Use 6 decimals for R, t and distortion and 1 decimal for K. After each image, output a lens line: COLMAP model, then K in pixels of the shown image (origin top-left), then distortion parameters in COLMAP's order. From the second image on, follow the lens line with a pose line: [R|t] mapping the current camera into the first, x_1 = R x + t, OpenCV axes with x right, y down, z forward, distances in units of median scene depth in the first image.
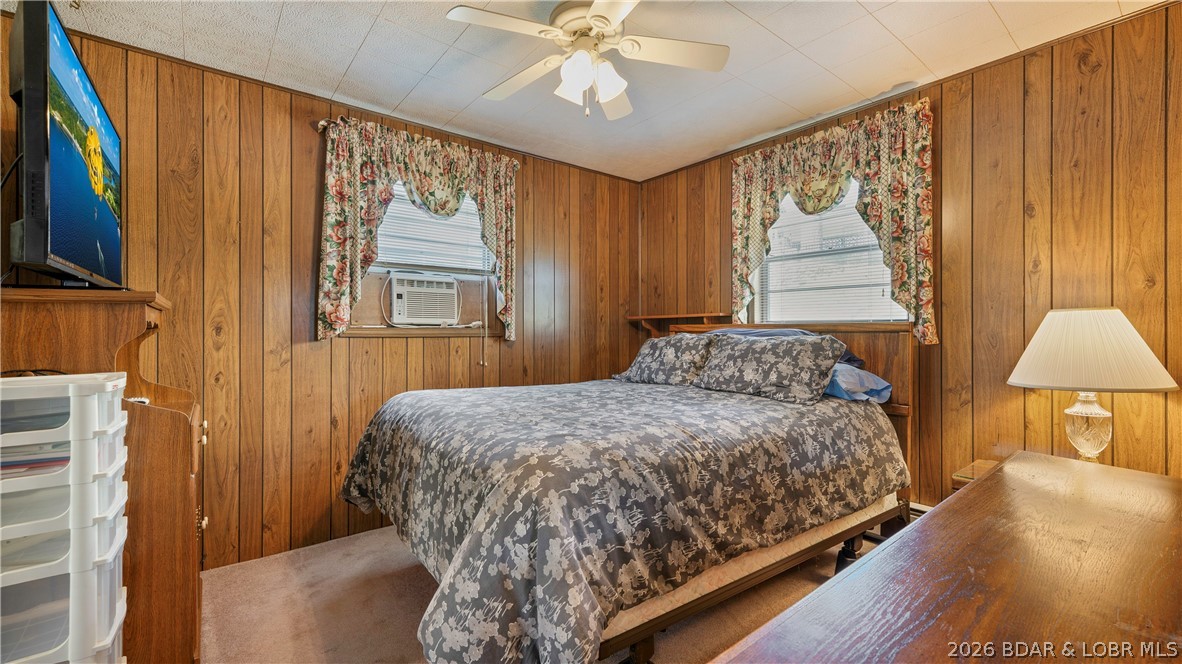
lens RADIAL K [[476.5, 0, 582.6], [0, 476.5, 314.3], [0, 0, 1]] dist [0.002258, 0.000017]
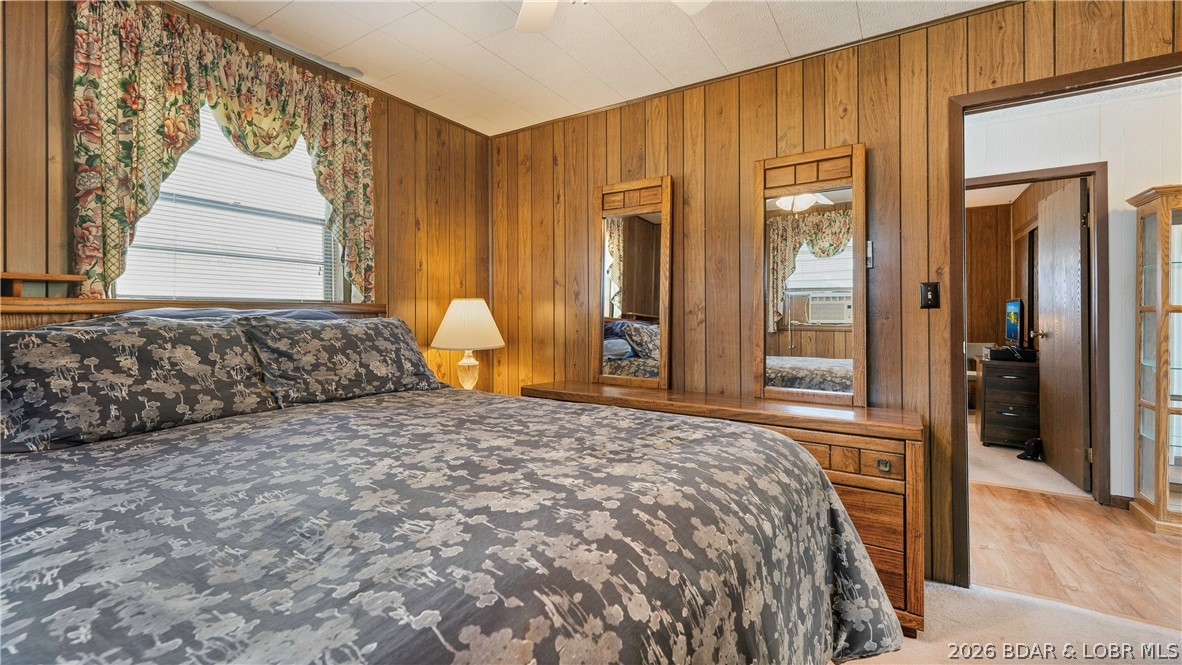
lens RADIAL K [[486.2, 0, 586.2], [0, 486.2, 311.1], [0, 0, 1]] dist [-0.000656, -0.000055]
pose [[-0.319245, 0.002937, 0.947668, -0.427632], [-0.033217, 0.999346, -0.014287, 0.027288], [-0.947090, -0.036040, -0.318939, 0.775339]]
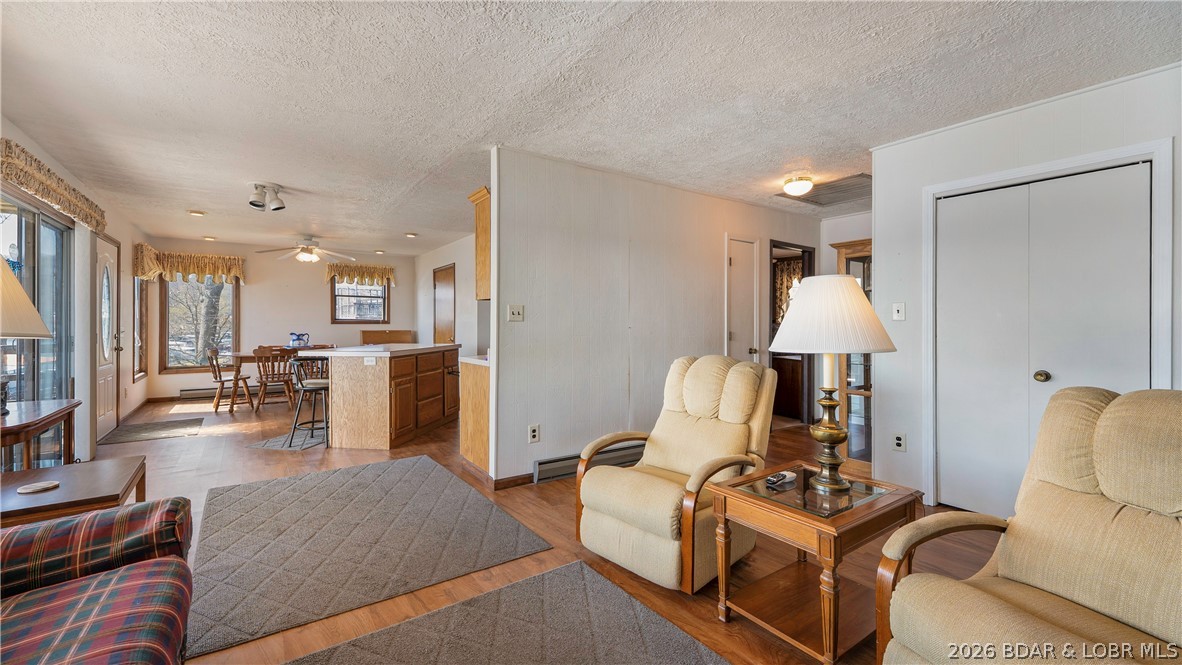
lens RADIAL K [[476.5, 0, 582.6], [0, 476.5, 314.8], [0, 0, 1]] dist [0.002258, 0.000017]
pose [[0.998561, 0.001623, -0.053597, -0.801293], [-0.000664, 0.999839, 0.017908, -0.085311], [0.053618, -0.017846, 0.998402, -2.224506]]
